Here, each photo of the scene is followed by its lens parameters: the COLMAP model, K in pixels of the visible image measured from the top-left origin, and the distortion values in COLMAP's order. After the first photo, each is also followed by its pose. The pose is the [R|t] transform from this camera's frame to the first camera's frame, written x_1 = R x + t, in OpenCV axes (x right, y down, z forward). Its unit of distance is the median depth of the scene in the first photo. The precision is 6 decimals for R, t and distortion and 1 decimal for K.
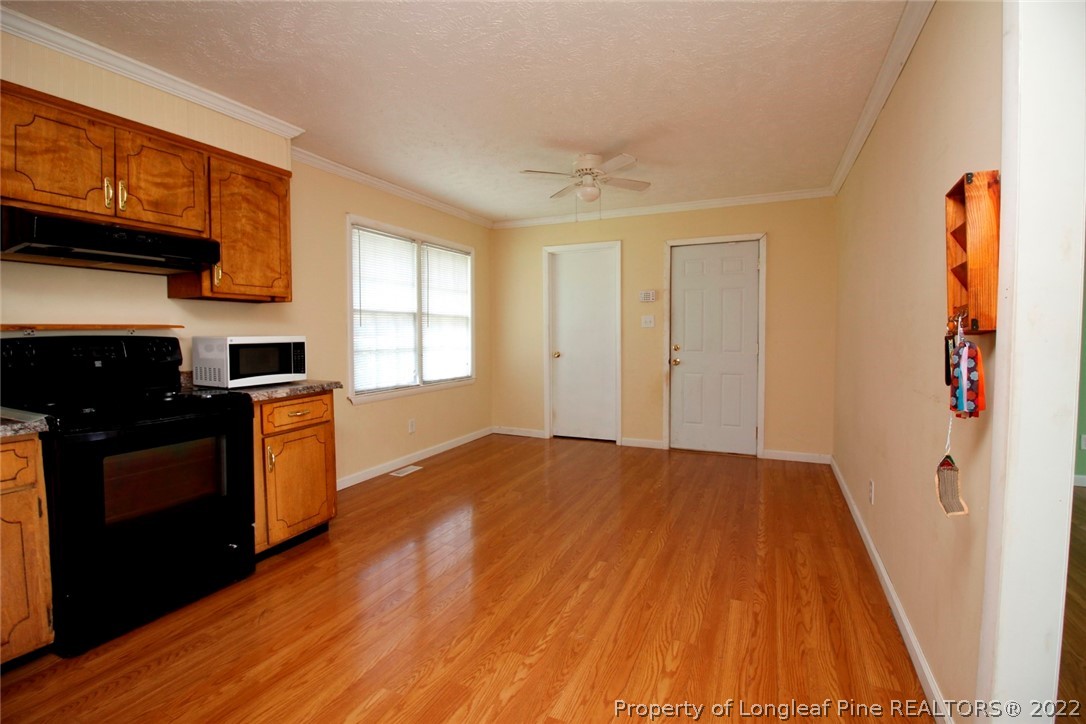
lens RADIAL K [[501.5, 0, 546.0], [0, 501.5, 349.7], [0, 0, 1]] dist [0.000910, -0.015063]
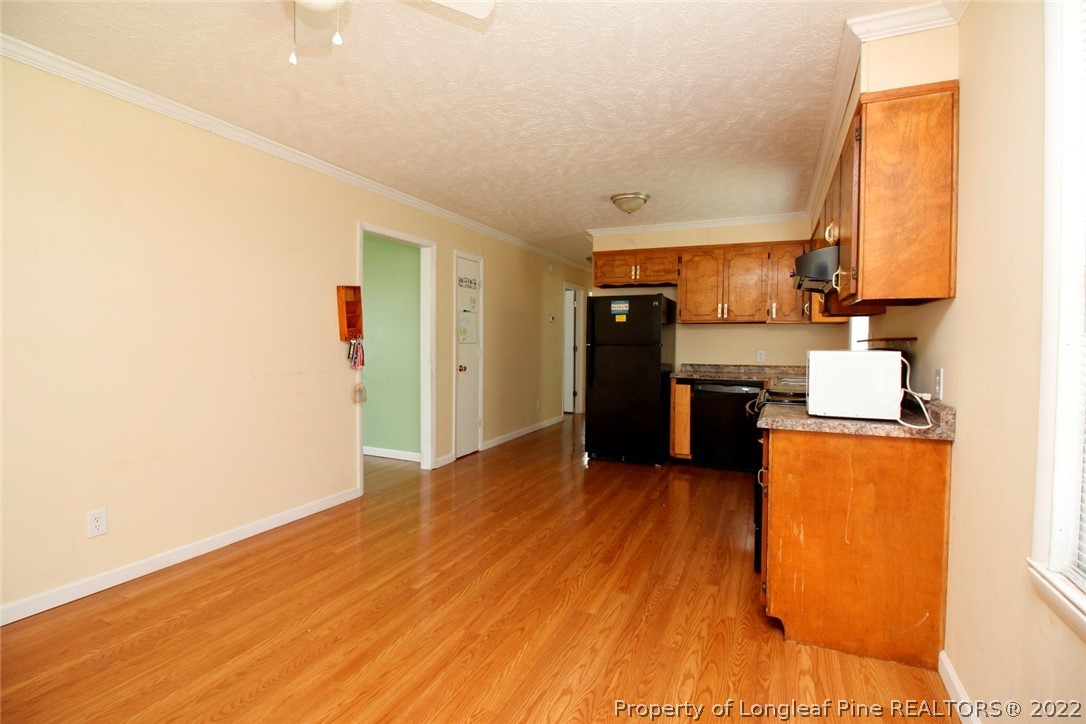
lens RADIAL K [[501.5, 0, 546.0], [0, 501.5, 349.7], [0, 0, 1]] dist [0.000910, -0.015063]
pose [[-0.999956, -0.007532, 0.005525, -0.139091], [-0.007195, 0.998256, 0.058585, -0.078322], [-0.005956, 0.058543, -0.998267, 1.962675]]
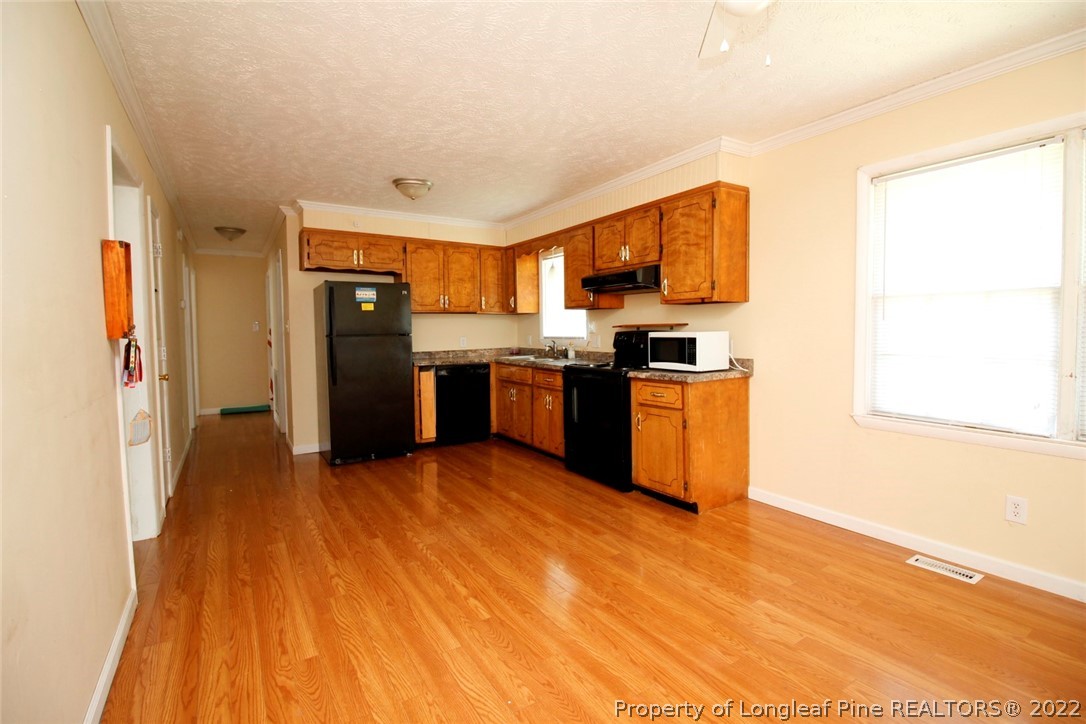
lens RADIAL K [[501.5, 0, 546.0], [0, 501.5, 349.7], [0, 0, 1]] dist [0.000910, -0.015063]
pose [[-0.550512, 0.043459, -0.833696, 0.735503], [-0.019285, 0.997716, 0.064743, -0.063062], [0.834605, 0.051720, -0.548416, 1.545198]]
